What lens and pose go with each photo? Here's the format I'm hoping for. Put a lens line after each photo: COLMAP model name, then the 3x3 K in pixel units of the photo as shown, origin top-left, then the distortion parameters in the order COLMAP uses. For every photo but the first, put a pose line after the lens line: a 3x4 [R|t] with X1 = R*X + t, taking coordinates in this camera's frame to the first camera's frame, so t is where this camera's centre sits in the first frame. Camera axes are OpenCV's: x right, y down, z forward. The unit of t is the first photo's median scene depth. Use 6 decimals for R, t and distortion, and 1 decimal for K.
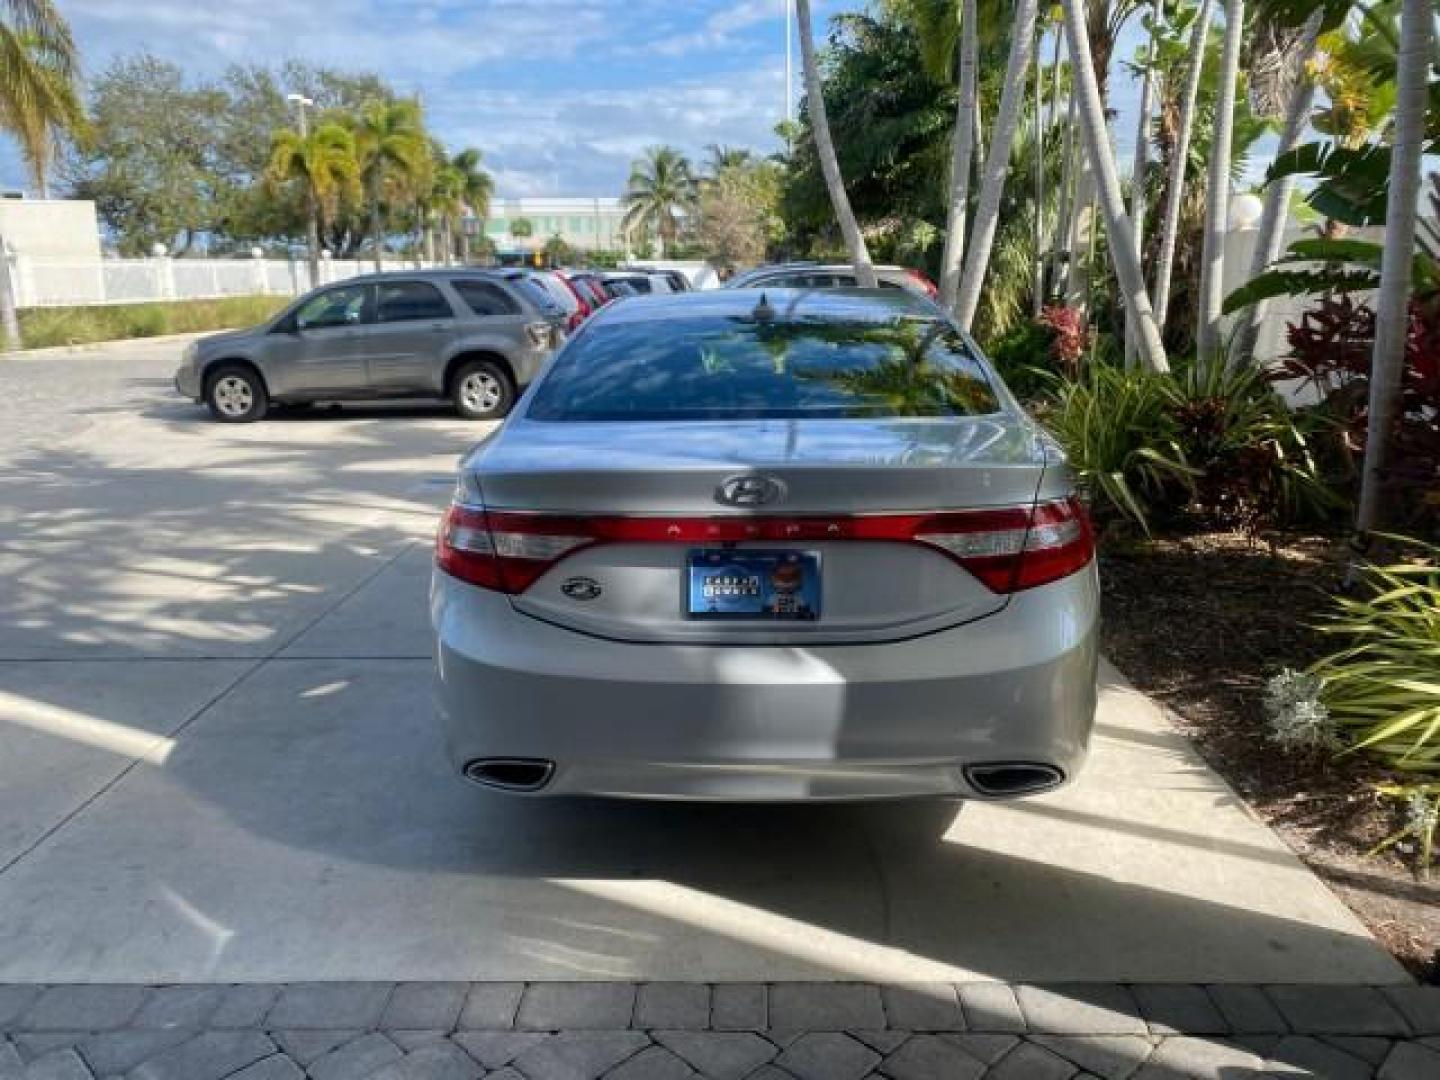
lens RADIAL K [[1102.9, 0, 723.5], [0, 1102.9, 538.6], [0, 0, 1]] dist [0.034793, -0.047374]
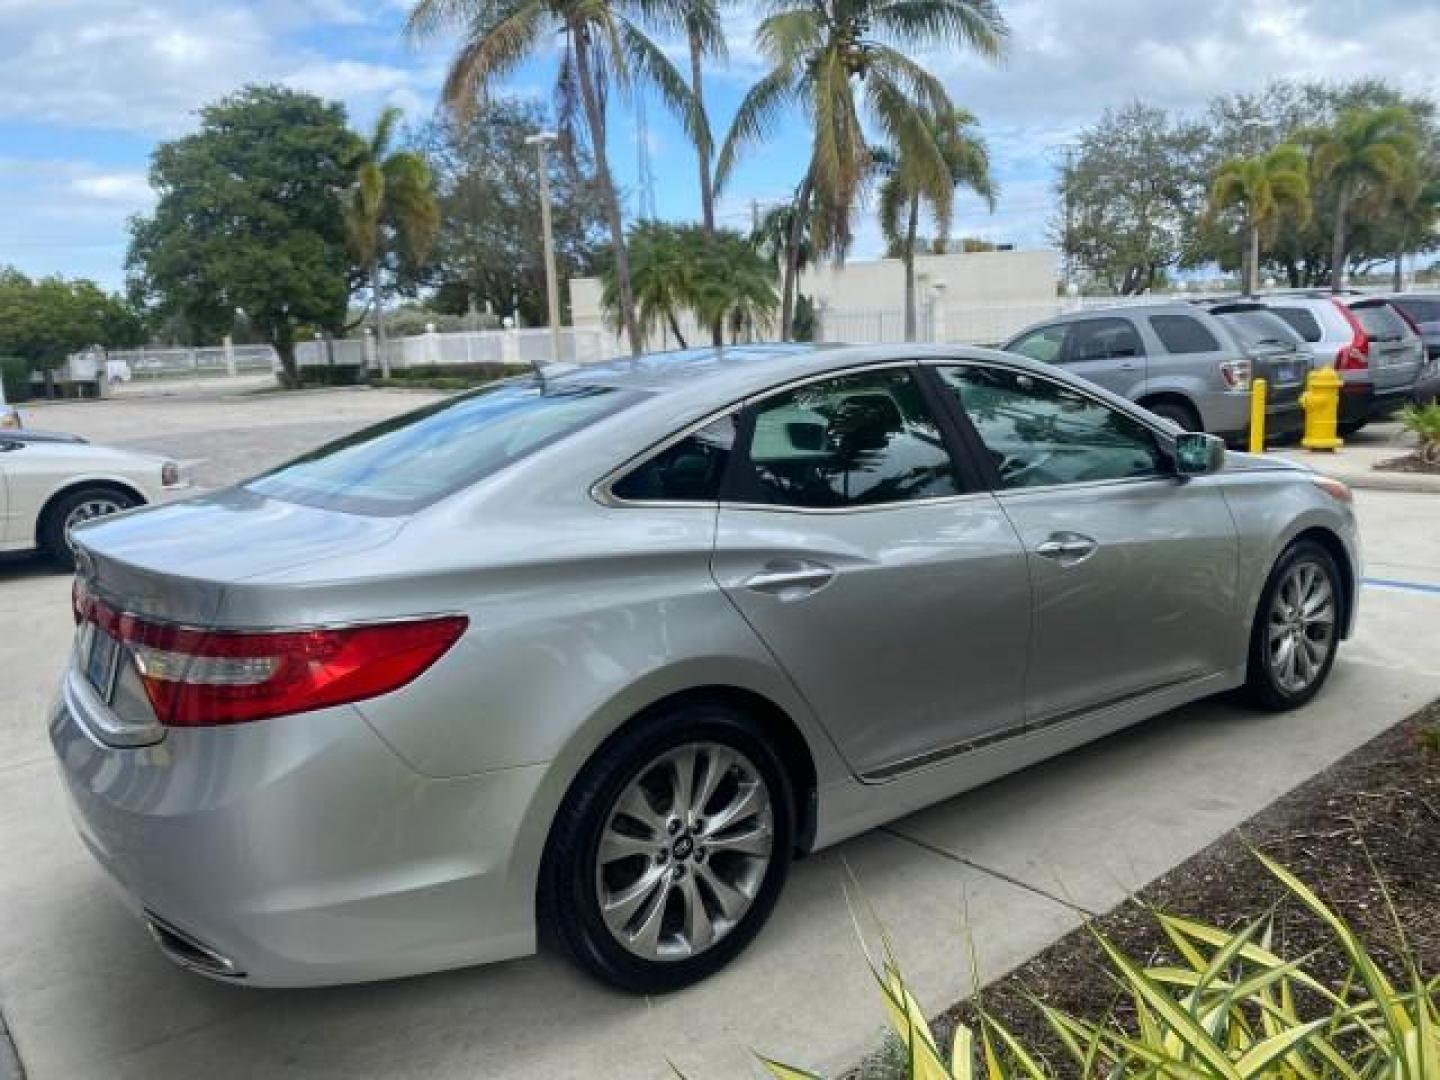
lens RADIAL K [[1102.9, 0, 721.1], [0, 1102.9, 551.2], [0, 0, 1]] dist [0.034793, -0.047374]
pose [[0.660836, 0.124533, -0.740127, 0.268047], [-0.136443, 0.989639, 0.044689, -0.041918], [0.738024, 0.071453, 0.670981, 0.173695]]
